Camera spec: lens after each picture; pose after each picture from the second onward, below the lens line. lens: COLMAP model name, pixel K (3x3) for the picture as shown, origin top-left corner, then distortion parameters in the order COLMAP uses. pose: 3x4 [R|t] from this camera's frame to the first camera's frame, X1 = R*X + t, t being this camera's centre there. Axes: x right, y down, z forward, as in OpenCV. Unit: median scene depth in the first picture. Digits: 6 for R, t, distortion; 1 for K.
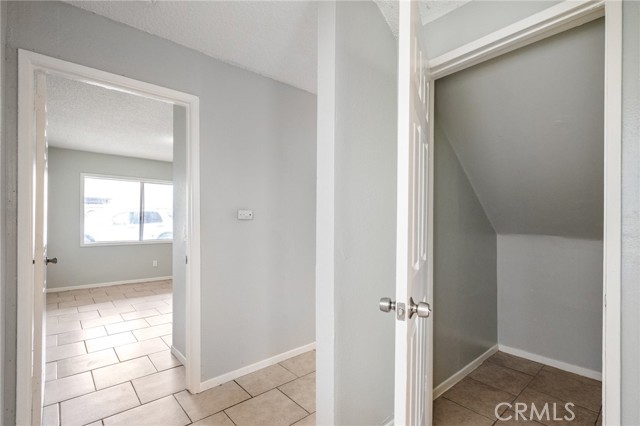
lens RADIAL K [[303.5, 0, 318.9], [0, 303.5, 222.3], [0, 0, 1]] dist [-0.000237, -0.000136]
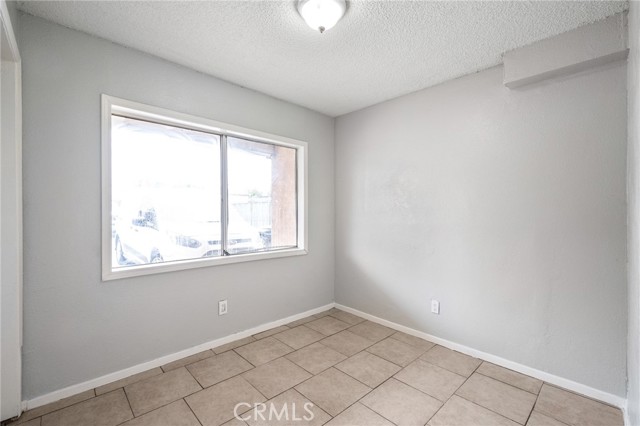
lens RADIAL K [[294.5, 0, 320.0], [0, 294.5, 213.0], [0, 0, 1]] dist [0.000097, -0.000330]
pose [[0.999769, -0.004006, 0.021123, -0.473508], [0.003962, 0.999990, 0.002134, -0.010130], [-0.021131, -0.002049, 0.999775, 0.563365]]
